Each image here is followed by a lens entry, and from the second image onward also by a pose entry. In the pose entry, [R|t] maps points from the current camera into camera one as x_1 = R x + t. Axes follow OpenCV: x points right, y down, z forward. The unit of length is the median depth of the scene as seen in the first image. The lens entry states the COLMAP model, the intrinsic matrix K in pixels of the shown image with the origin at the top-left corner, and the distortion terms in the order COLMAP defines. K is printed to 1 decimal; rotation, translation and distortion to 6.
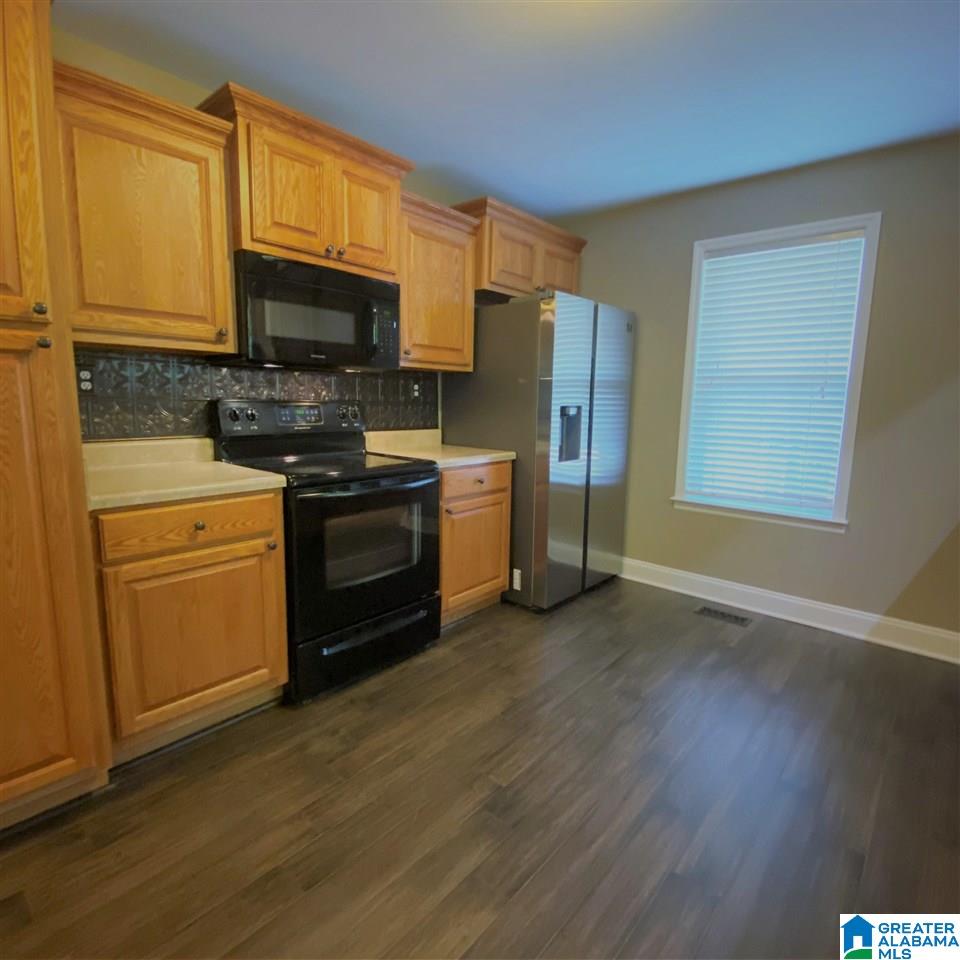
lens RADIAL K [[540.9, 0, 480.0], [0, 540.9, 480.0], [0, 0, 1]] dist [0.075328, -0.074534]
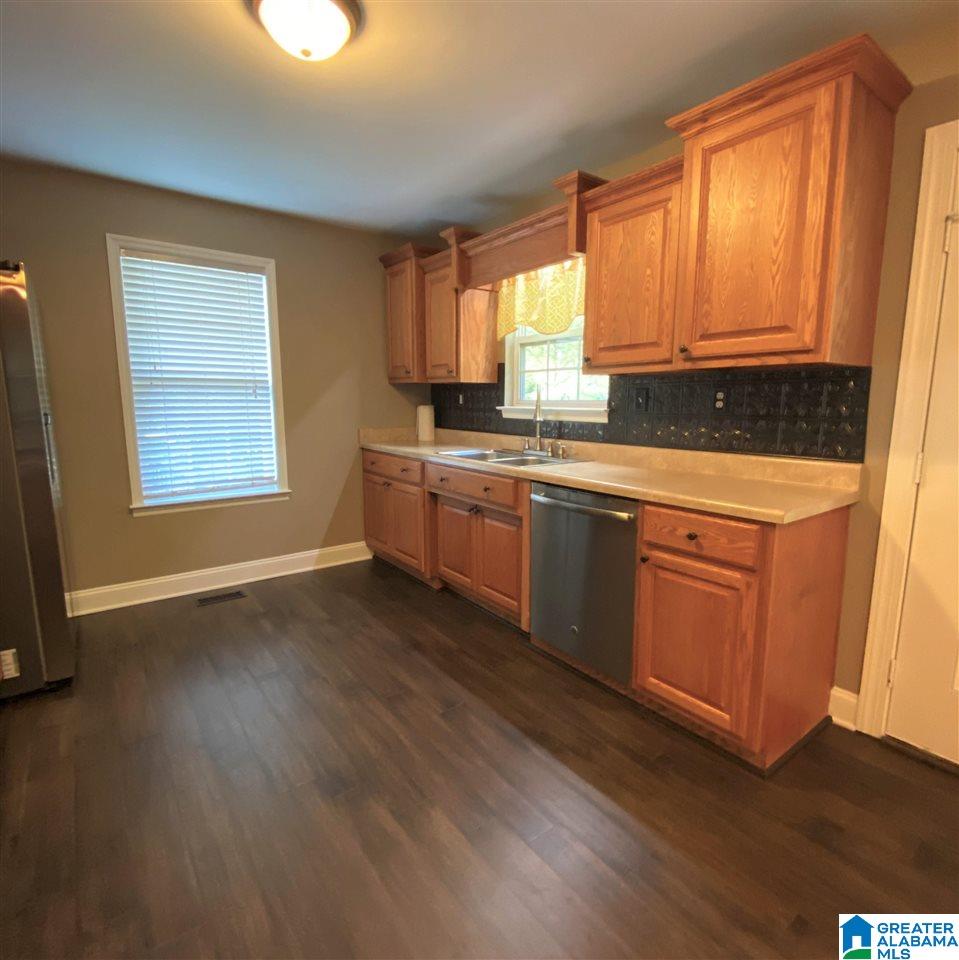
lens RADIAL K [[521.5, 0, 492.4], [0, 521.5, 480.0], [0, 0, 1]] dist [0.049542, -0.043332]
pose [[0.192316, -0.169913, 0.966511, -0.470467], [0.151246, 0.978260, 0.141884, -0.054904], [-0.969608, 0.118895, 0.213834, 0.241489]]
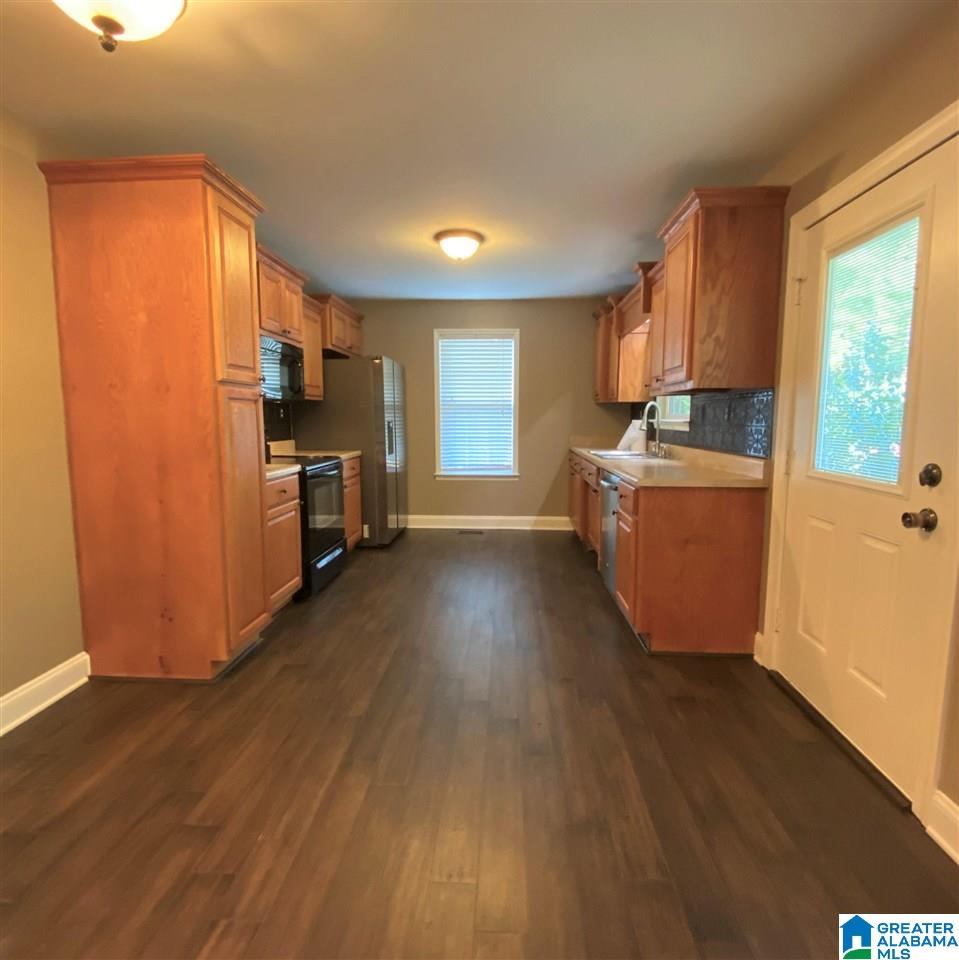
lens RADIAL K [[540.9, 0, 479.5], [0, 540.9, 480.0], [0, 0, 1]] dist [0.075328, -0.074534]
pose [[0.786967, -0.091295, 0.610204, -0.689640], [0.110218, 0.993886, 0.006554, 0.066937], [-0.607071, 0.062097, 0.792218, -0.516962]]
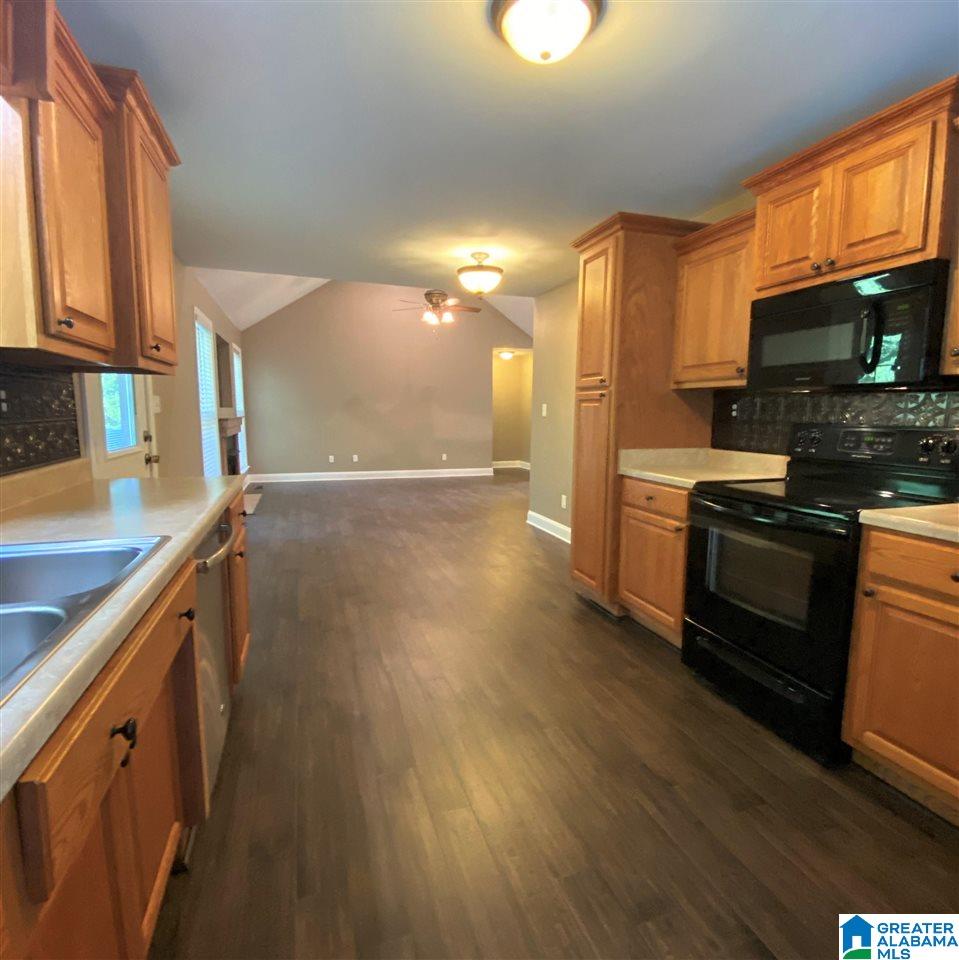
lens RADIAL K [[521.5, 0, 492.4], [0, 521.5, 480.0], [0, 0, 1]] dist [0.049542, -0.043332]
pose [[-0.486000, 0.086192, -0.869698, 0.668417], [-0.155768, 0.970649, 0.183242, -0.113445], [0.859965, 0.224527, -0.458310, 0.821775]]
